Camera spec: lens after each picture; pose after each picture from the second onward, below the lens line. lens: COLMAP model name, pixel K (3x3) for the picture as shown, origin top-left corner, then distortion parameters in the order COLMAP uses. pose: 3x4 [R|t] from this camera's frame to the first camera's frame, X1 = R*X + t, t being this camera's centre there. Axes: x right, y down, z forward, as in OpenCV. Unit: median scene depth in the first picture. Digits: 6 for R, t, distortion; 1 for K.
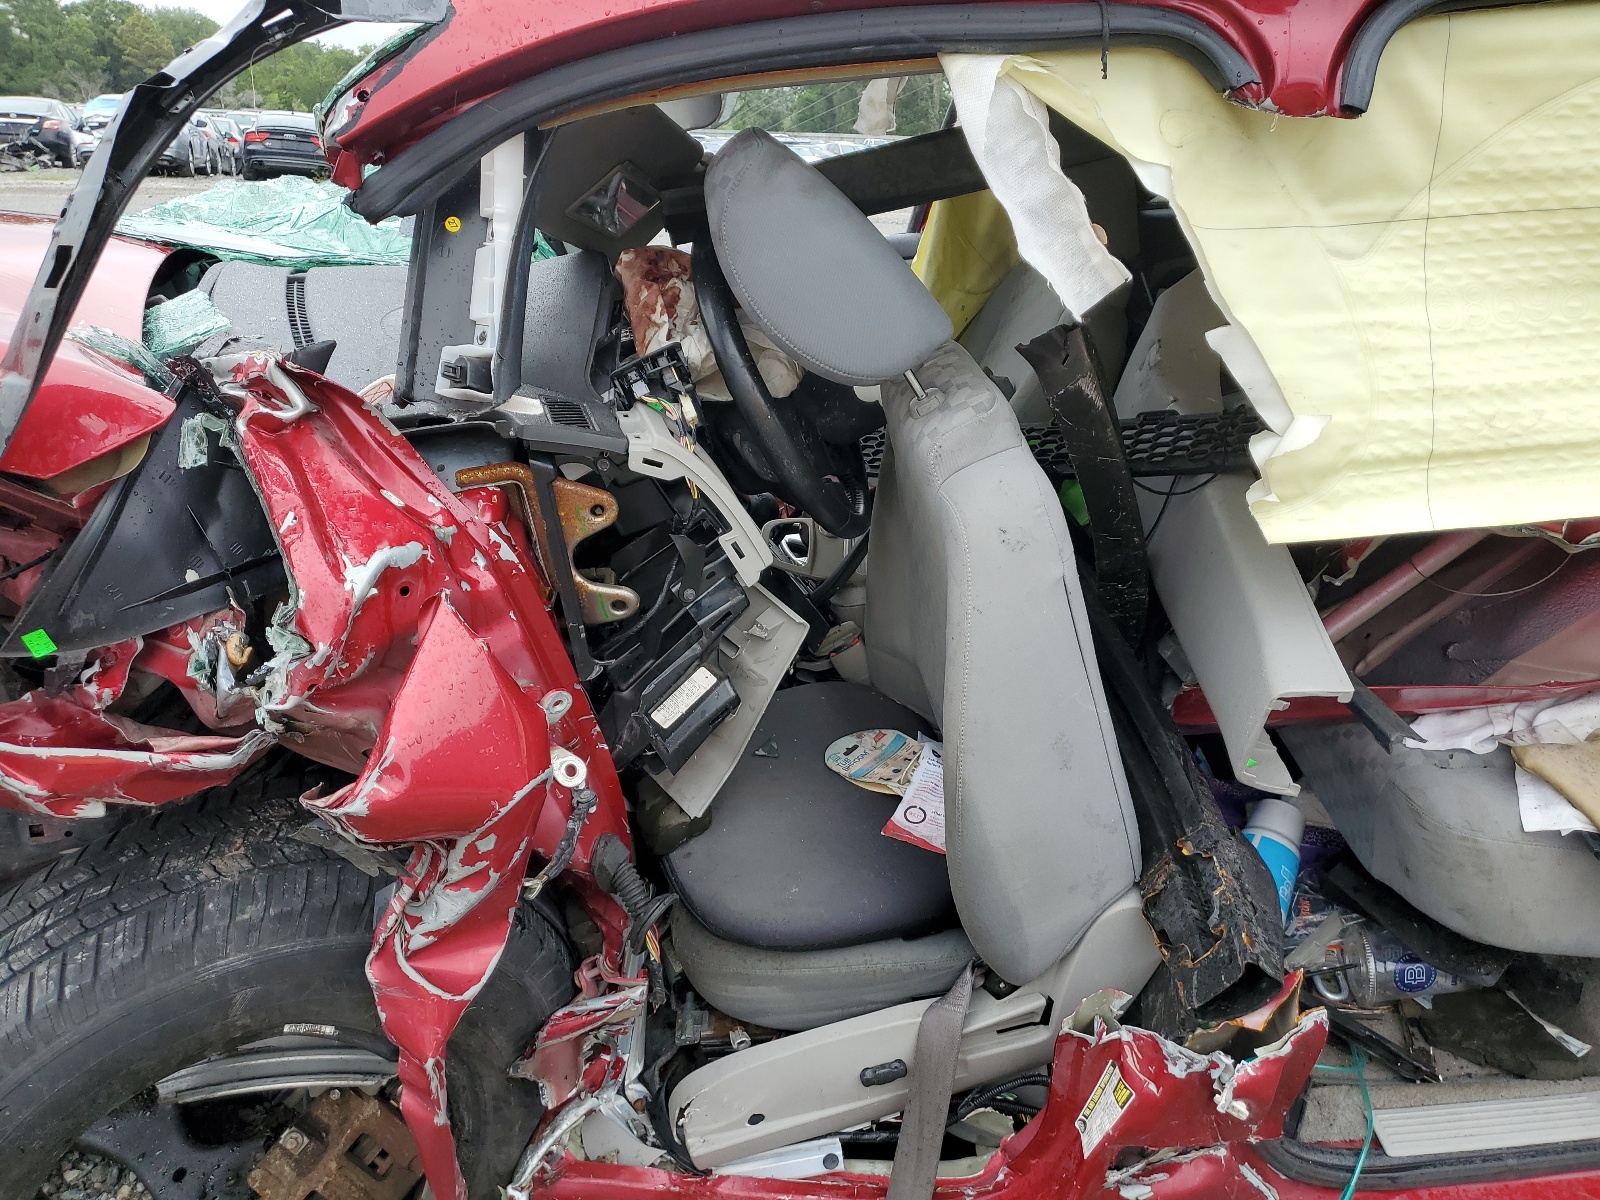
lens RADIAL K [[1289.1, 0, 800.0], [0, 1289.1, 600.0], [0, 0, 1]] dist [0.093545, -0.135669]
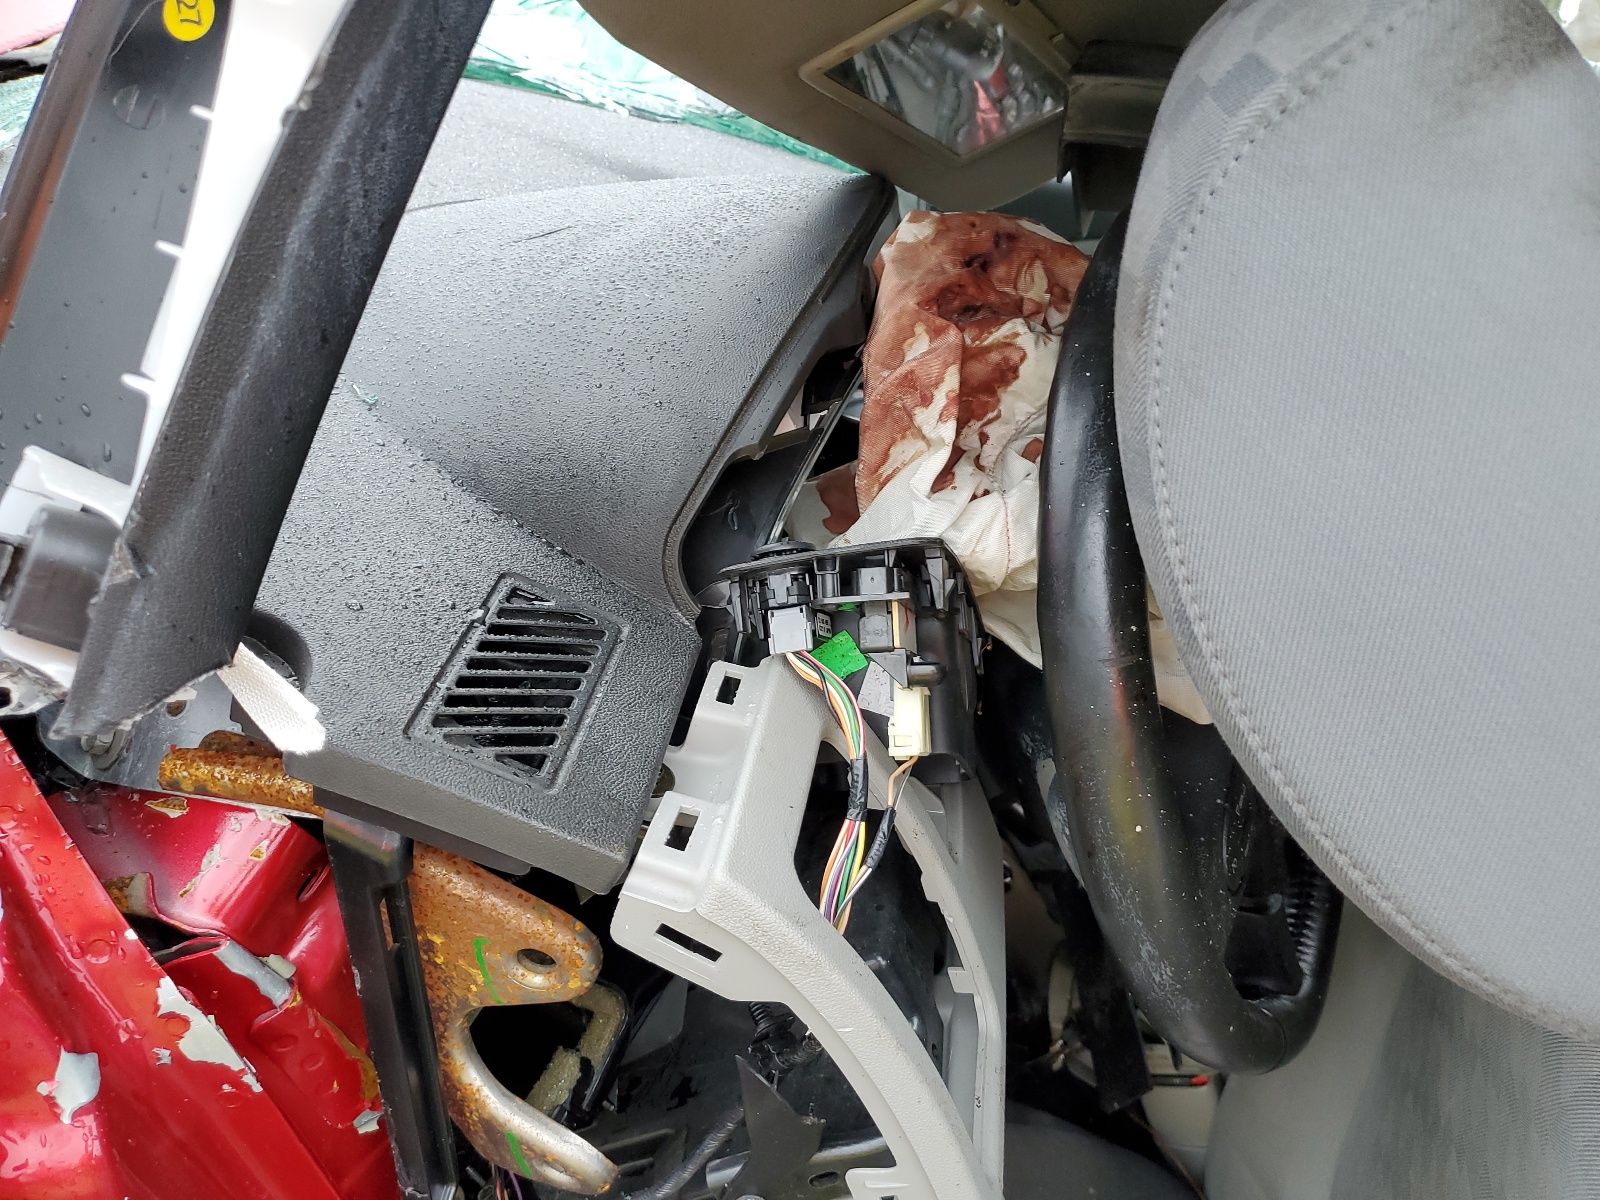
lens RADIAL K [[1289.1, 0, 800.0], [0, 1289.1, 600.0], [0, 0, 1]] dist [0.093545, -0.135669]
pose [[0.909750, 0.330121, -0.251742, -0.038256], [-0.306739, 0.943113, 0.128251, -0.216535], [0.279760, -0.039457, 0.959259, 0.677953]]
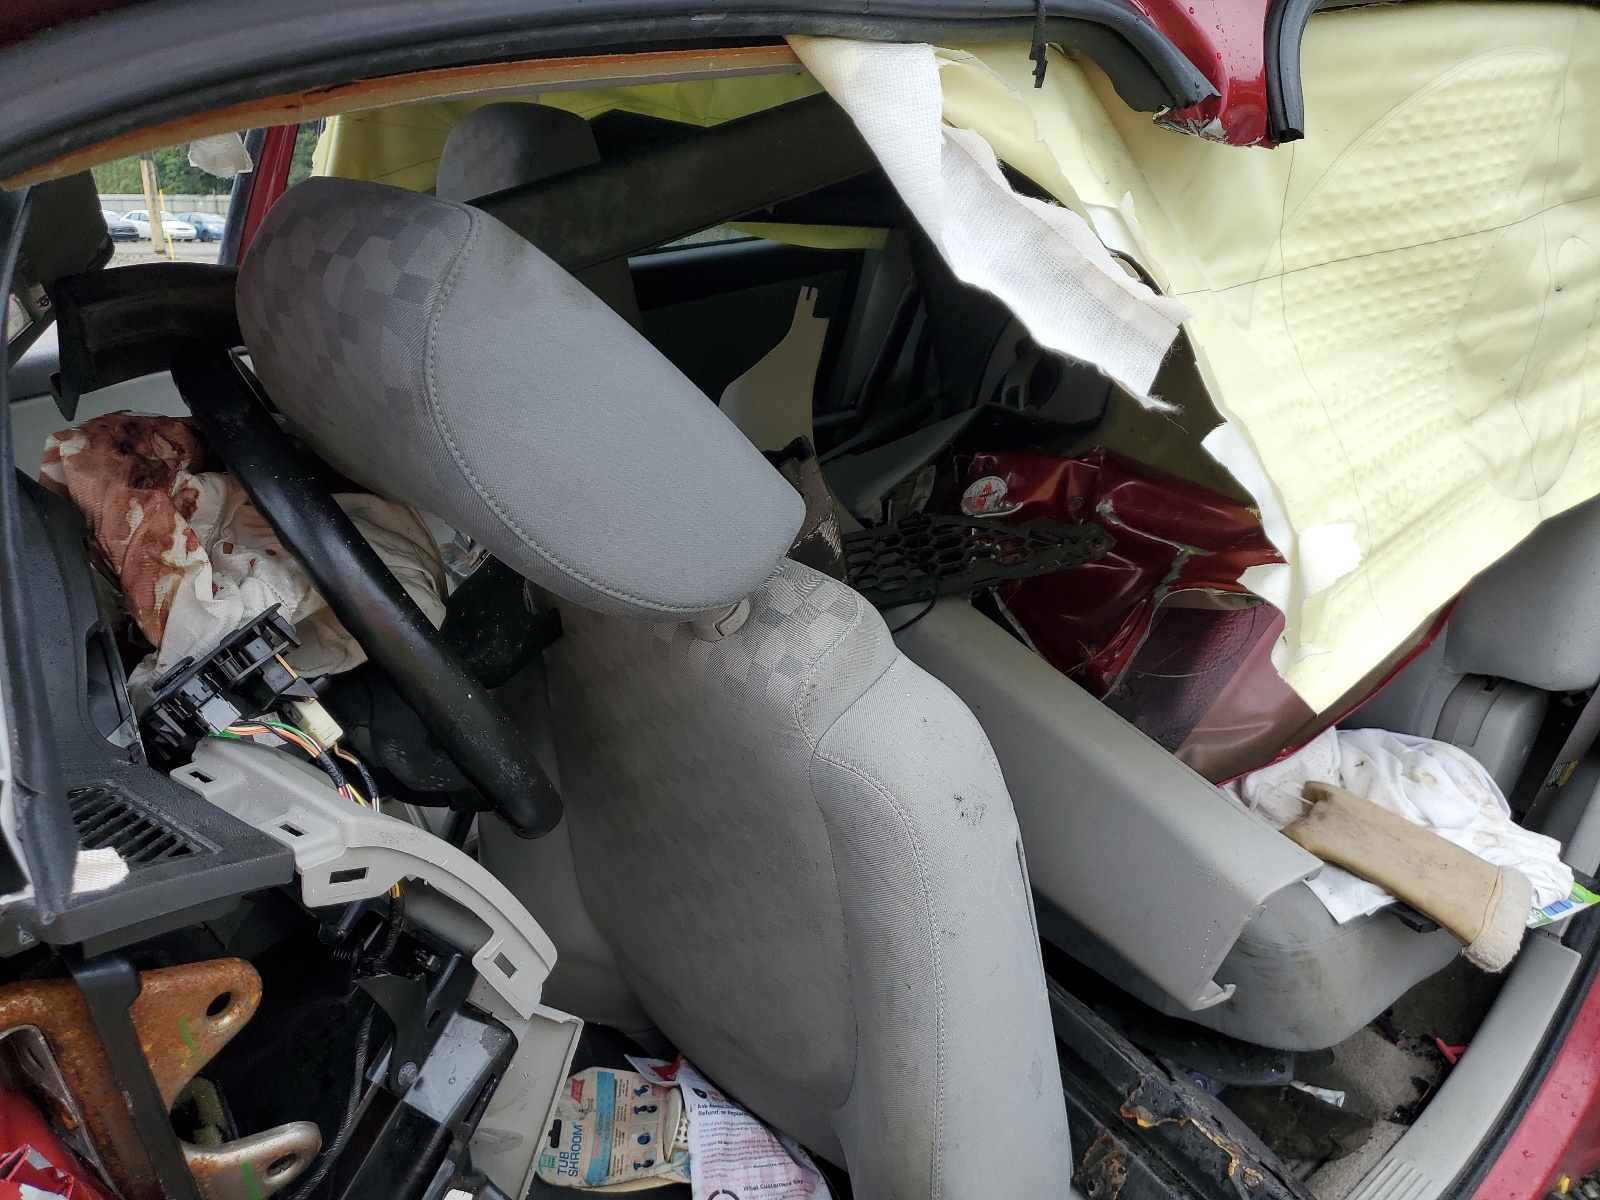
lens RADIAL K [[1268.6, 0, 800.0], [0, 1268.6, 600.0], [0, 0, 1]] dist [0.004762, -0.001065]
pose [[0.789459, -0.211736, 0.576126, -0.217170], [0.231215, 0.972063, 0.040418, -0.174429], [-0.568589, 0.101301, 0.816361, 0.489959]]
